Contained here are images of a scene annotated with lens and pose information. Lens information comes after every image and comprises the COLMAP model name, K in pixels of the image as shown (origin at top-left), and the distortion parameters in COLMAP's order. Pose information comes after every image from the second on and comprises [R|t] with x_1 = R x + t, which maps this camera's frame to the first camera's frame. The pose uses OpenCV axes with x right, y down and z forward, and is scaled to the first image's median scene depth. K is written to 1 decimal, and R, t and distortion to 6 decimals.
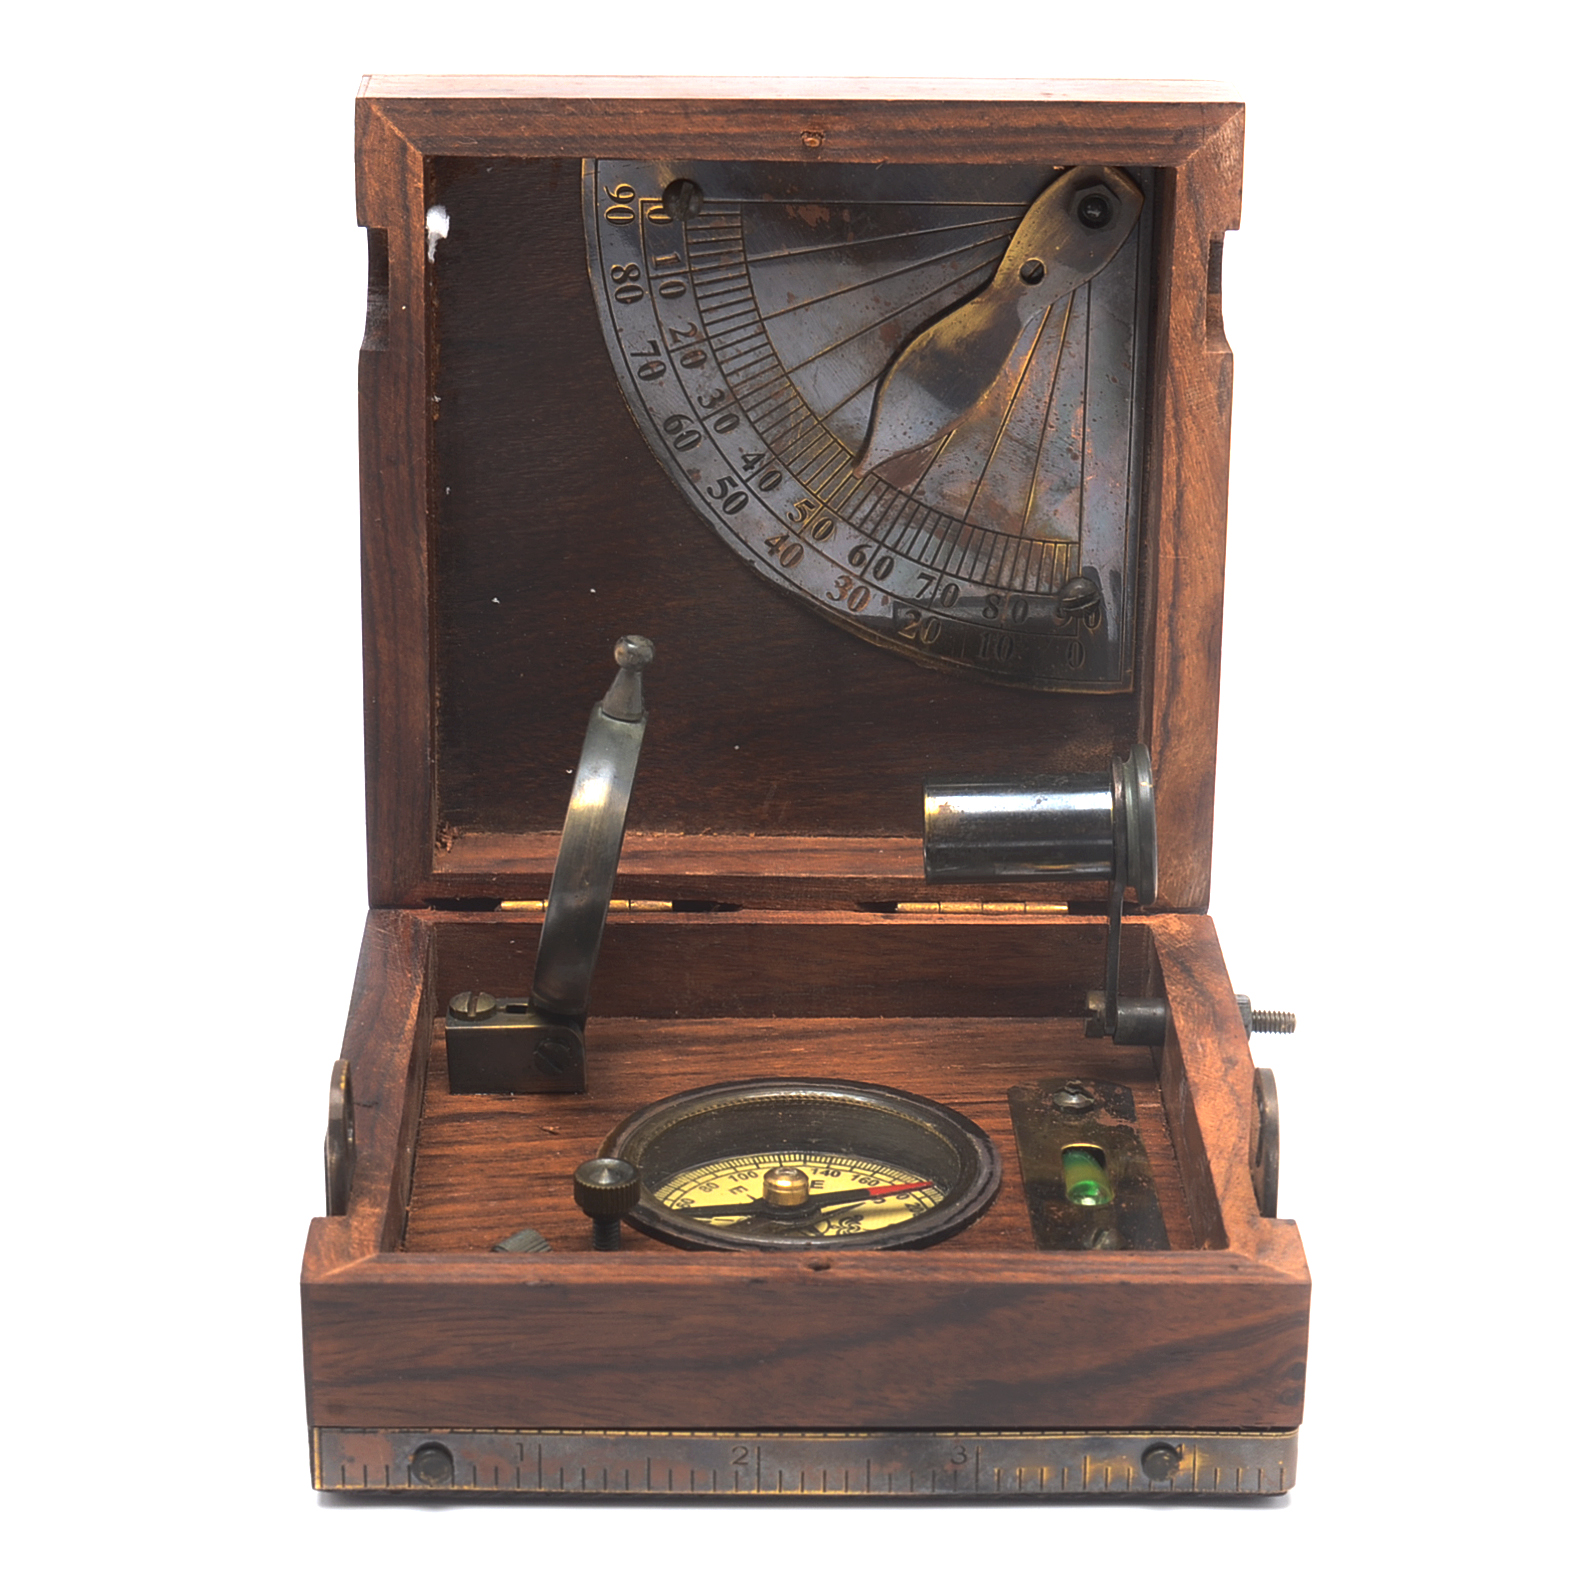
lens RADIAL K [[4498.0, 0, 789.0], [0, 4498.0, 789.0], [0, 0, 1]] dist [0.021143, -1.101798]
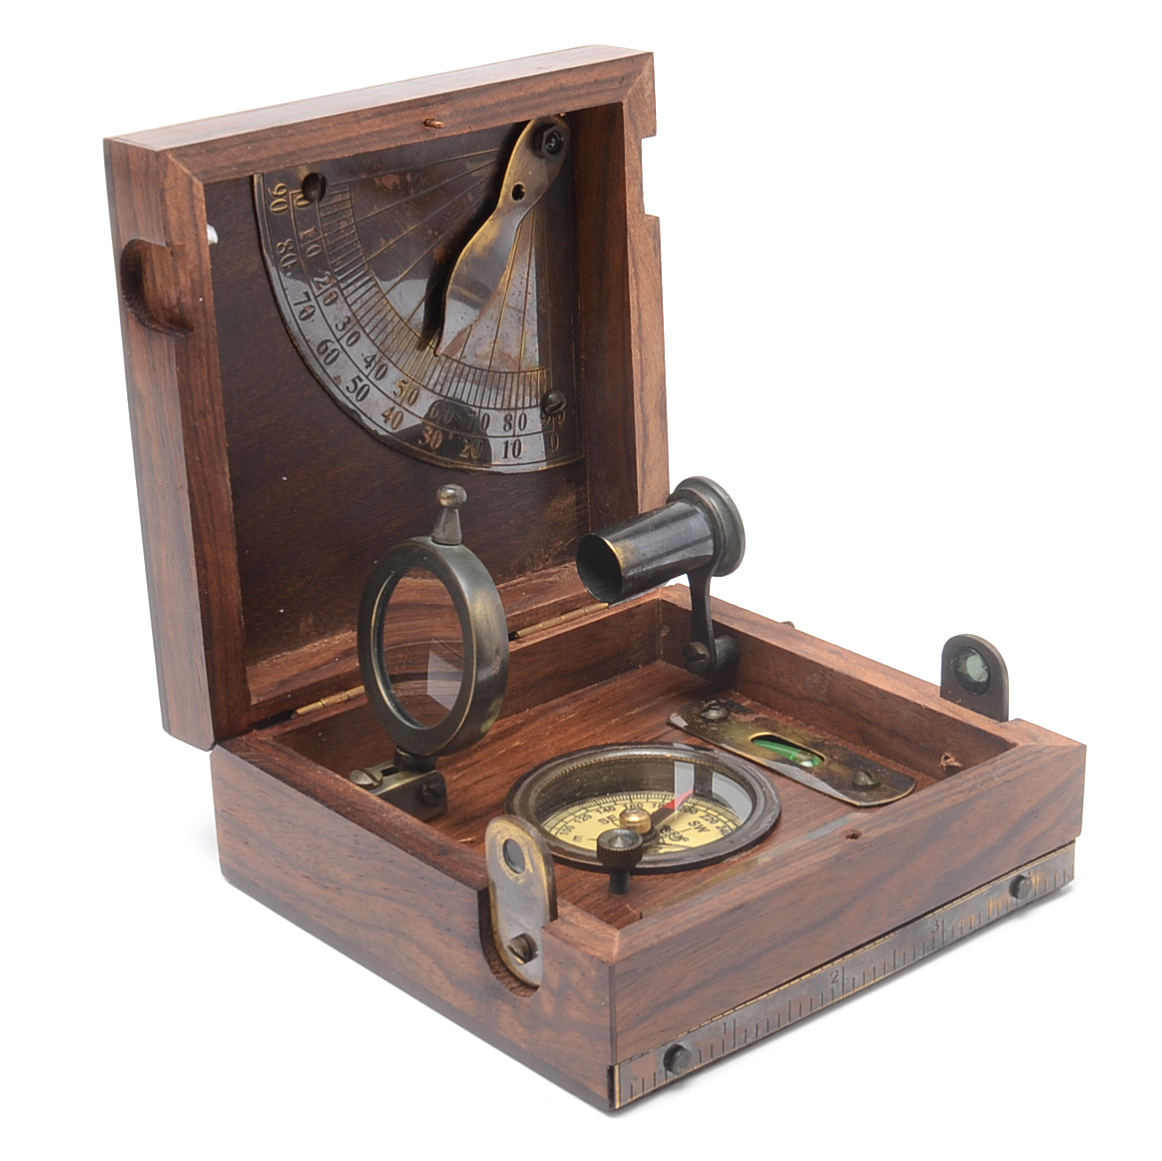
lens RADIAL K [[2730.8, 0, 581.0], [0, 2730.8, 580.5], [0, 0, 1]] dist [-0.066797, 0.239802]
pose [[0.767926, -0.268148, 0.581710, -0.486822], [0.258741, 0.960626, 0.101247, -0.077659], [-0.585955, 0.072762, 0.807071, 0.272612]]
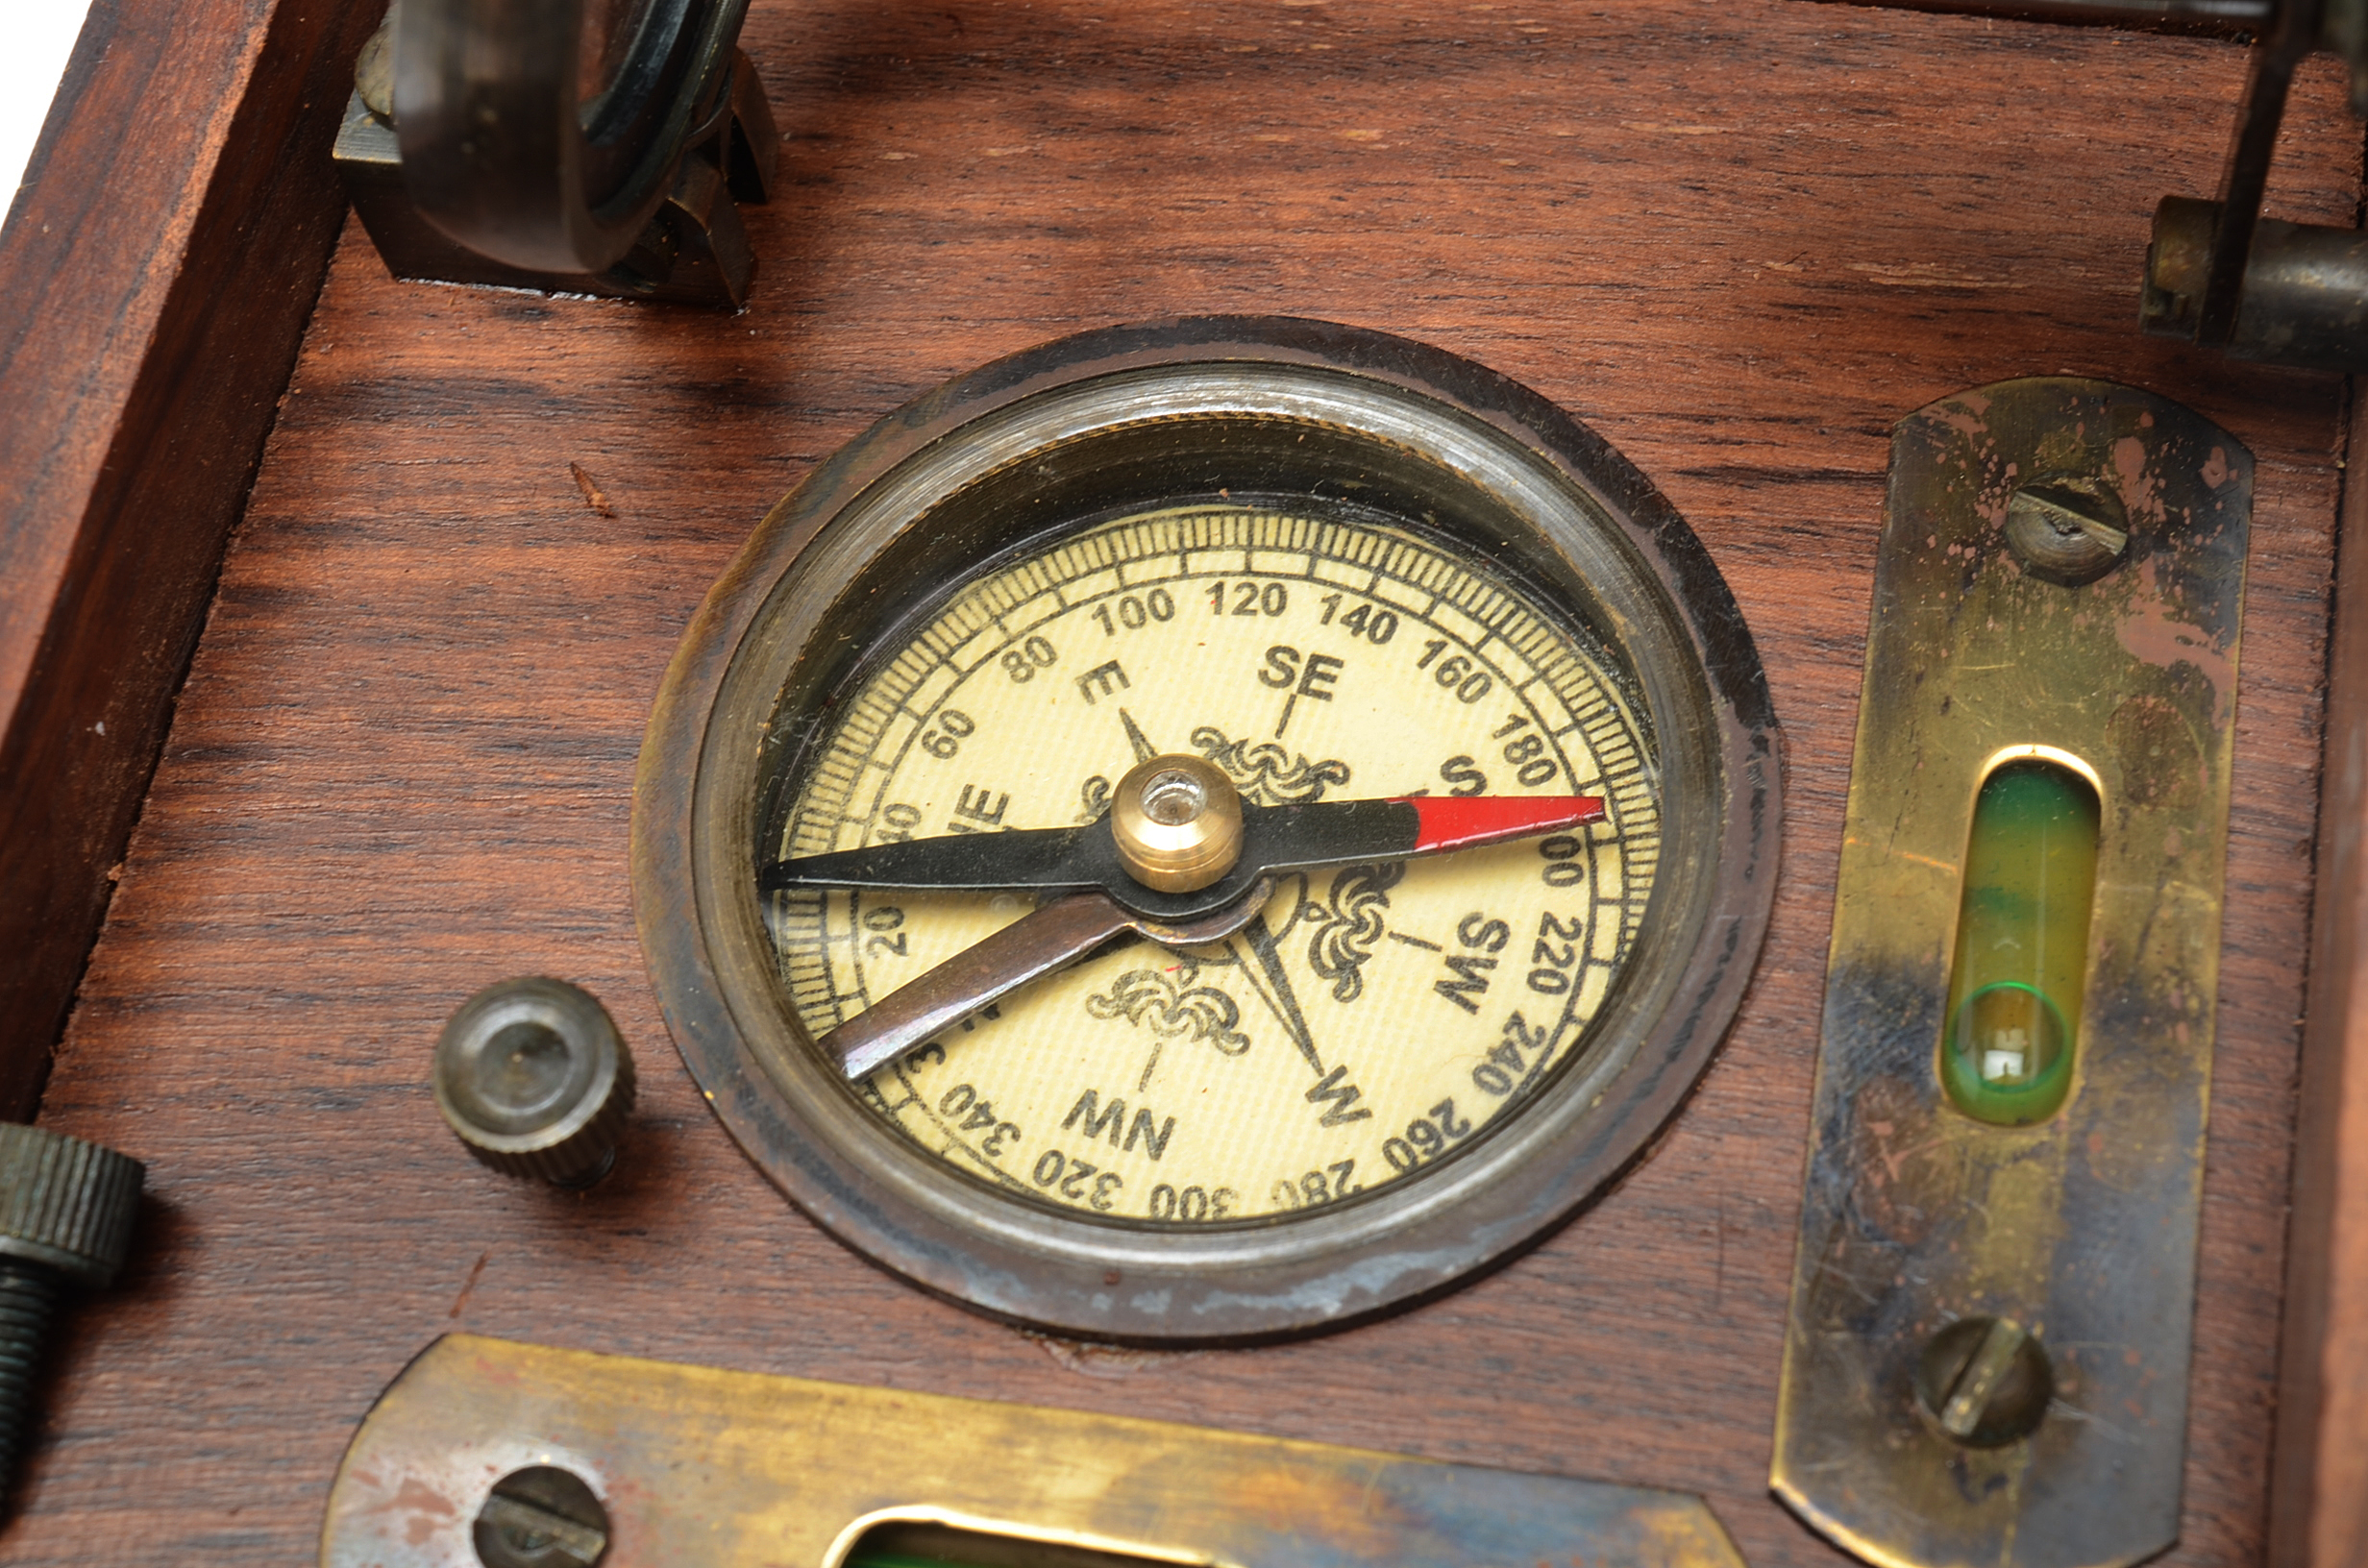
lens RADIAL K [[4454.9, 0, 1184.0], [0, 4454.9, 784.0], [0, 0, 1]] dist [0.011963, 0.018184]
pose [[0.973245, 0.121257, -0.195169, 0.063692], [0.026959, 0.783281, 0.621082, -0.123194], [0.228183, -0.609727, 0.759056, 0.685432]]
